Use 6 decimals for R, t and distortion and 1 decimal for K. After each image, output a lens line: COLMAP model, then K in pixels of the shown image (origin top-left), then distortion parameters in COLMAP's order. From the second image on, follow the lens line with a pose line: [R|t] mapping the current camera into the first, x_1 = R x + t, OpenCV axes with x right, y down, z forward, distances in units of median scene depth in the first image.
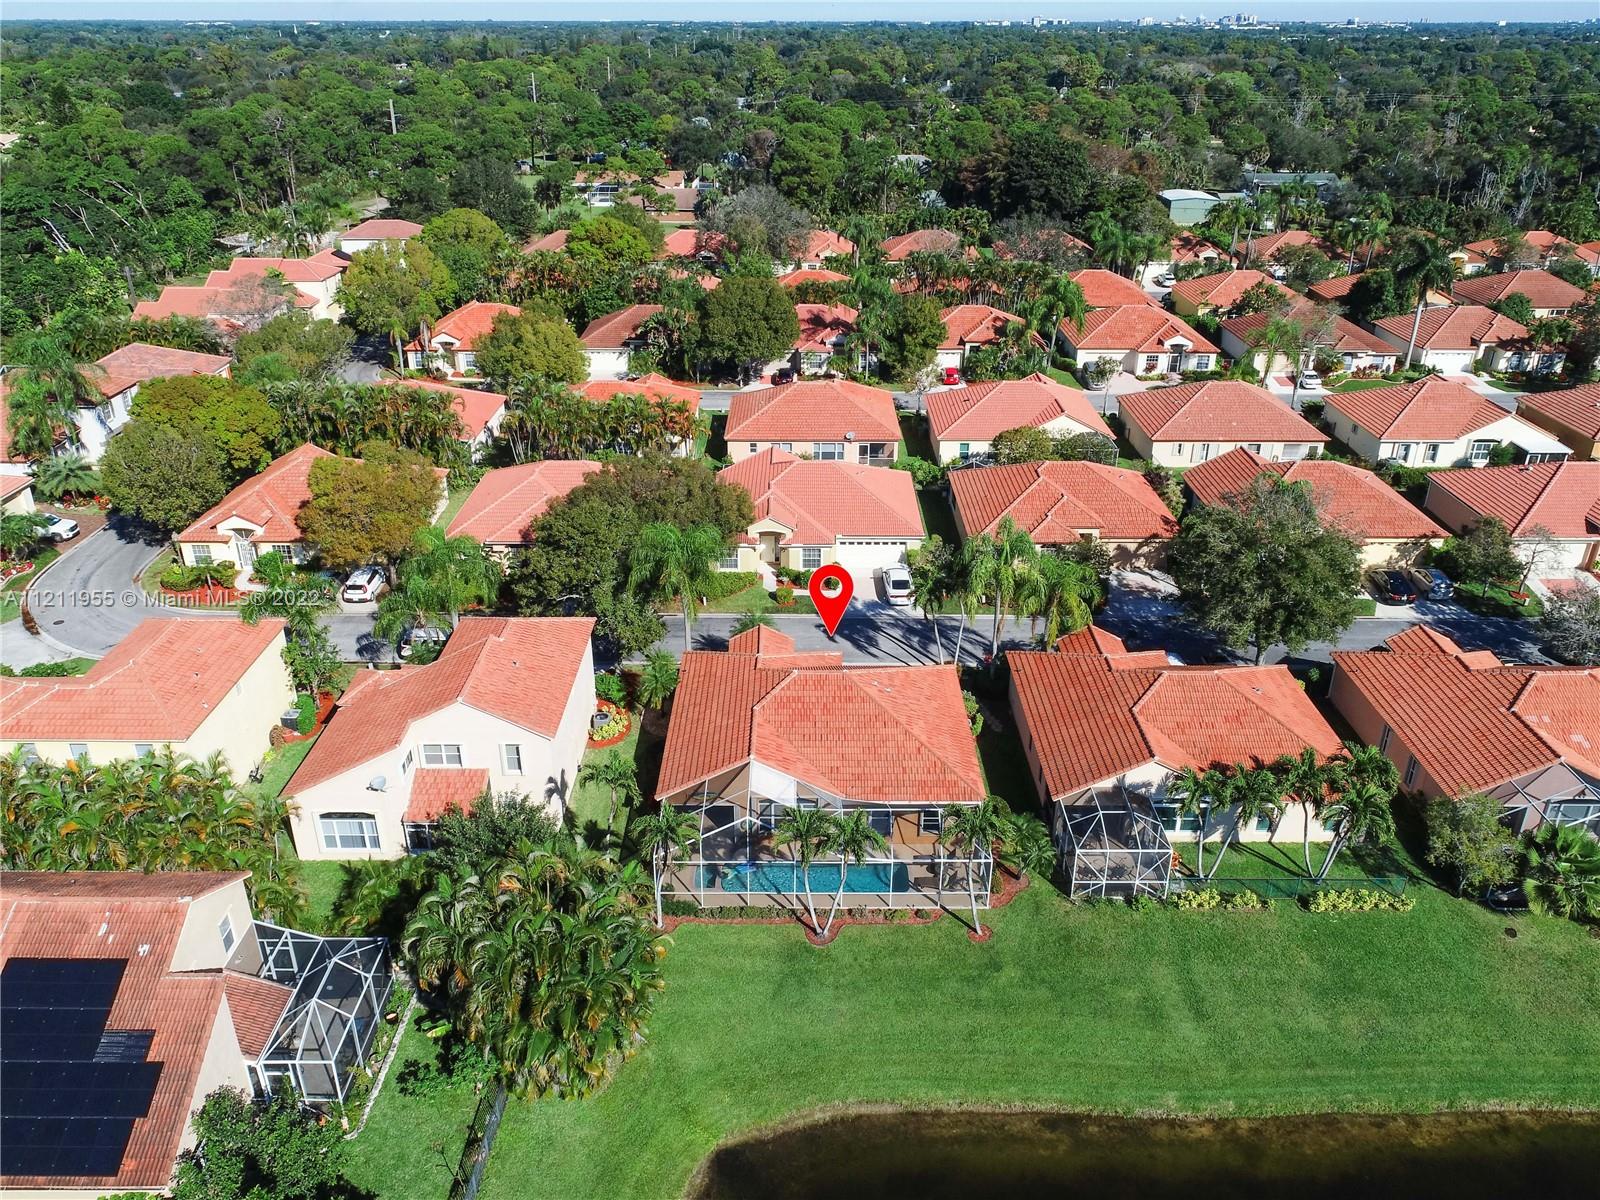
lens RADIAL K [[1214.8, 0, 794.3], [0, 1214.8, 603.9], [0, 0, 1]] dist [0.000963, -0.001070]
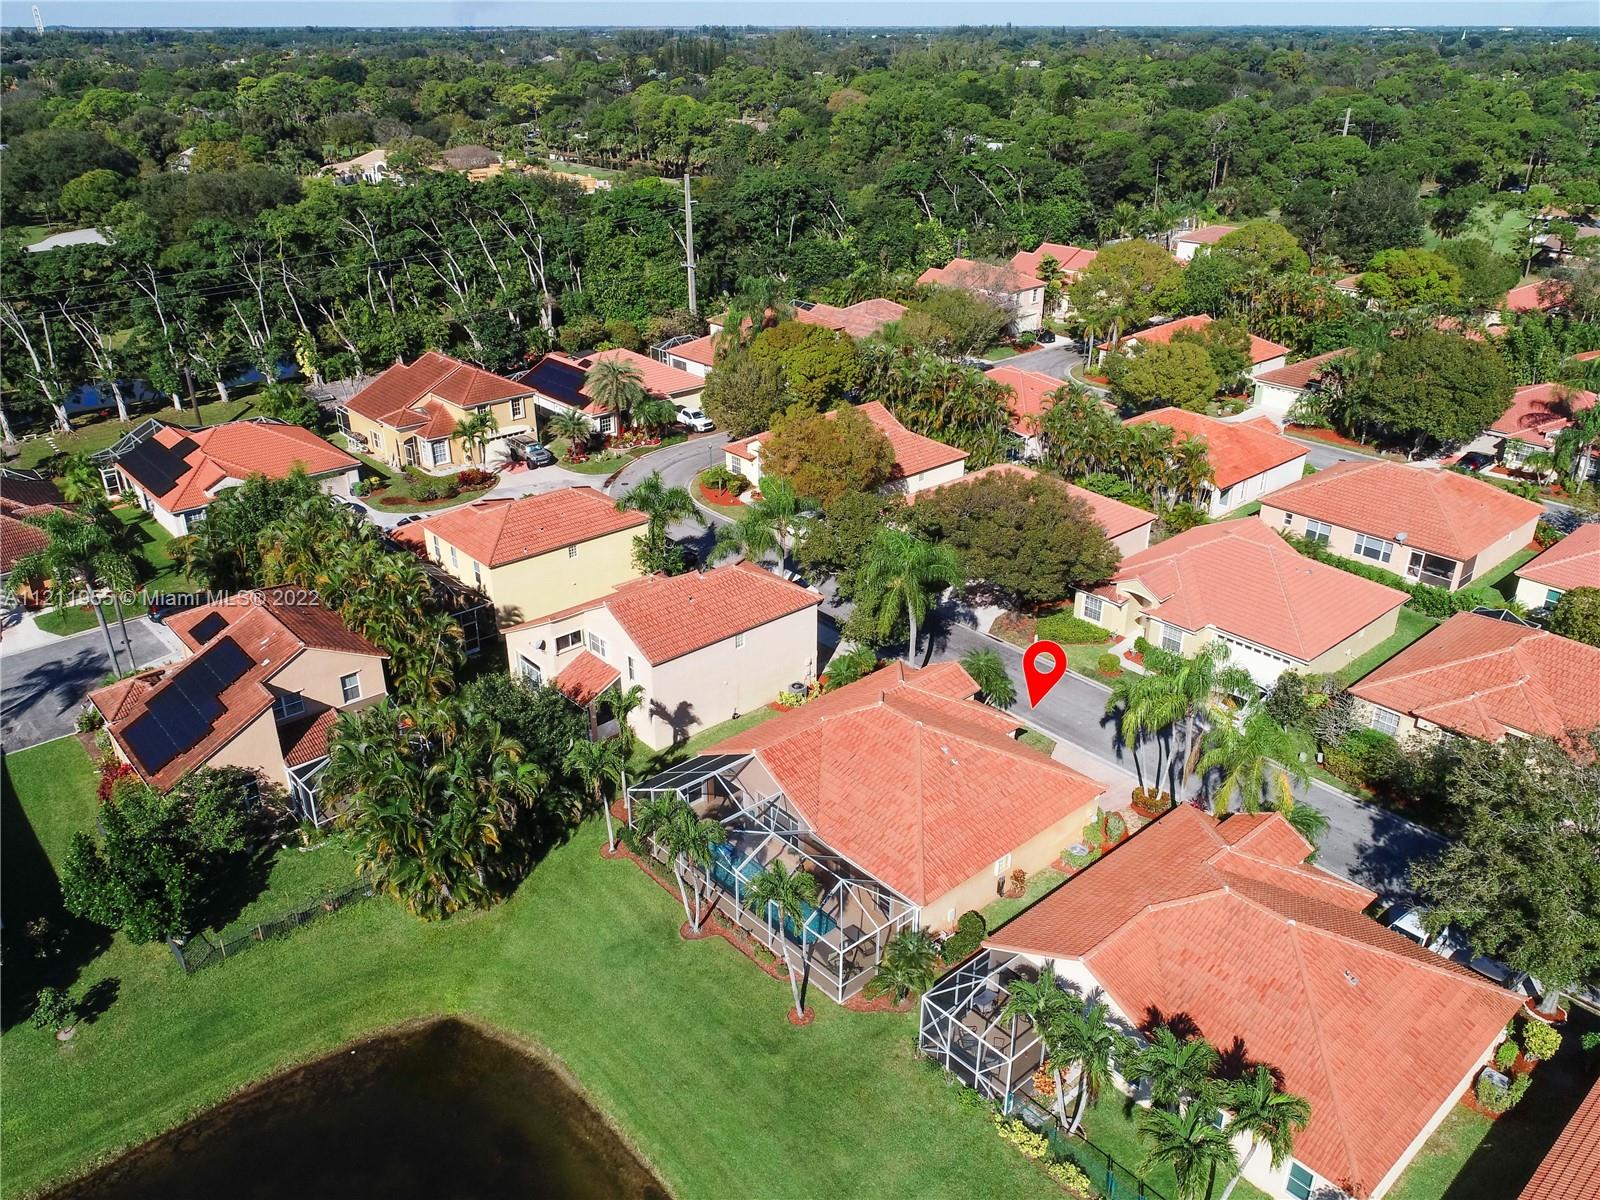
lens RADIAL K [[1214.8, 0, 794.3], [0, 1214.8, 603.9], [0, 0, 1]] dist [0.000963, -0.001070]
pose [[0.661297, 0.321161, -0.677896, 0.442540], [-0.324037, 0.937348, 0.127977, -0.089777], [0.676526, 0.135032, 0.723933, 0.190825]]
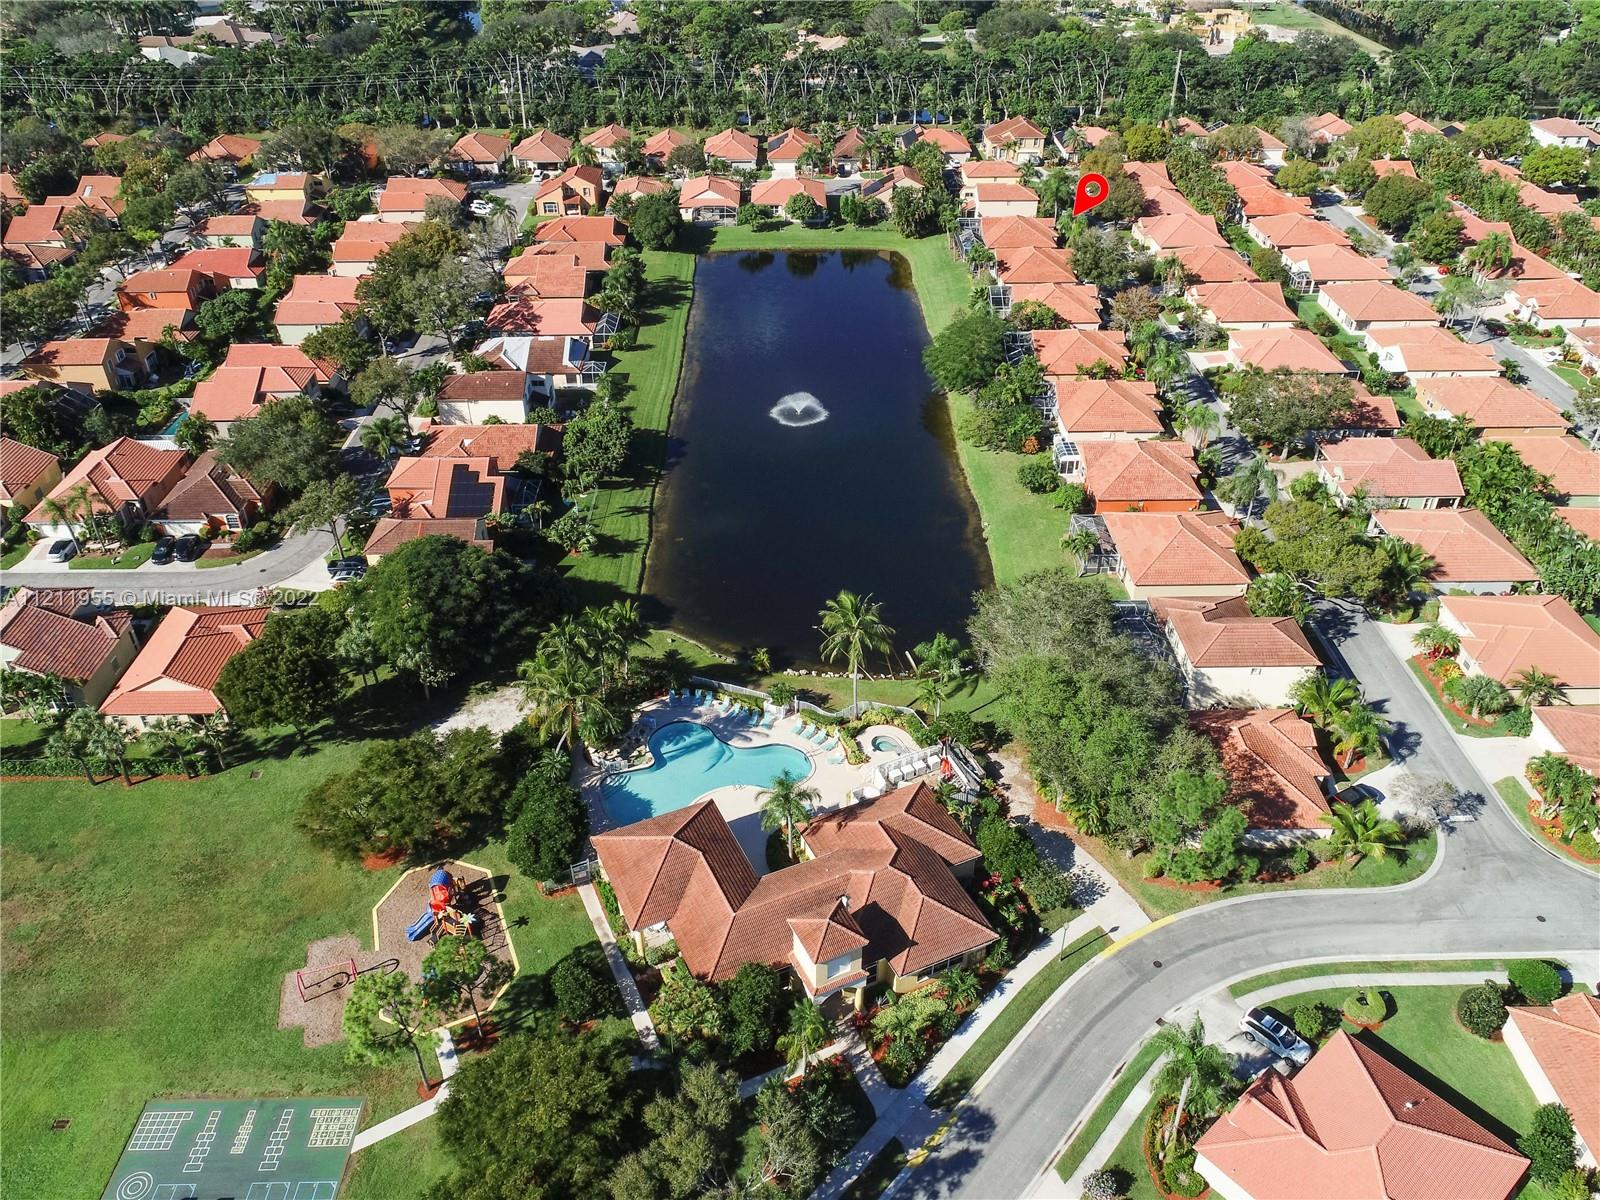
lens RADIAL K [[1214.8, 0, 794.3], [0, 1214.8, 603.9], [0, 0, 1]] dist [0.000963, -0.001070]
pose [[0.010312, 0.569039, -0.822246, 2.867306], [-0.430286, 0.744791, 0.510040, -0.513473], [0.902634, 0.348541, 0.252530, -0.121160]]
